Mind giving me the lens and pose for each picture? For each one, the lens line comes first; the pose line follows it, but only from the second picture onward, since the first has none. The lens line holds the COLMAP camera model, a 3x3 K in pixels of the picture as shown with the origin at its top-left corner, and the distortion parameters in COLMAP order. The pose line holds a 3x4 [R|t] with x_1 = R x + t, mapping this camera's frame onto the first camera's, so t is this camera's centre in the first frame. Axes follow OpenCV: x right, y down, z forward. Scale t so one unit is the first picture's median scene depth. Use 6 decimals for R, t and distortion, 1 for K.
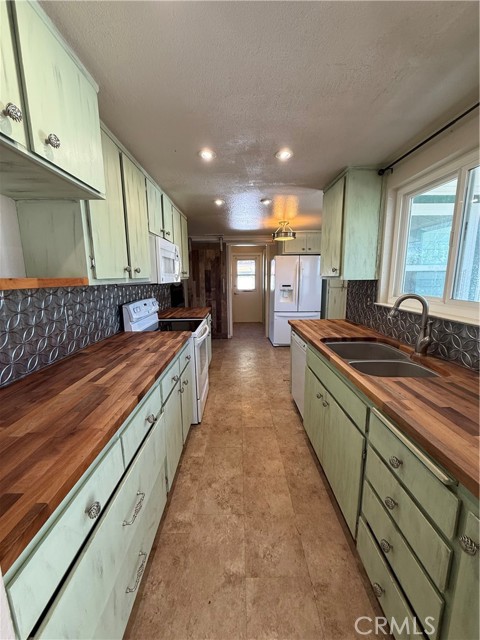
lens RADIAL K [[254.2, 0, 238.5], [0, 254.2, 320.7], [0, 0, 1]] dist [0.001973, -0.000138]
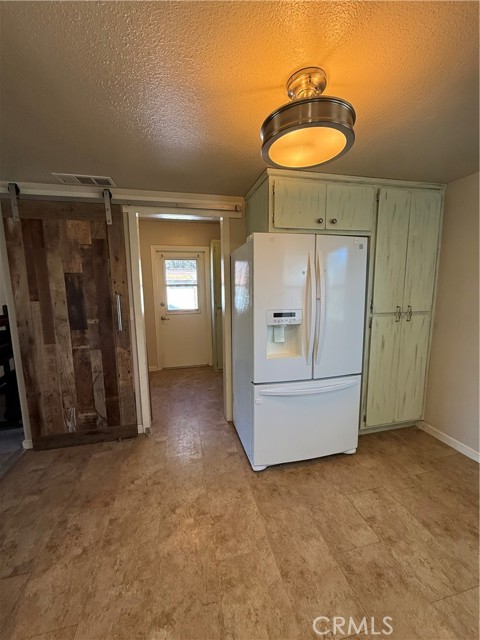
lens RADIAL K [[254.2, 0, 238.3], [0, 254.2, 320.0], [0, 0, 1]] dist [0.001973, -0.000138]
pose [[0.974886, -0.030543, 0.220599, 0.034893], [0.039259, 0.998608, -0.035235, -0.105351], [-0.219216, 0.043011, 0.974728, 0.573650]]
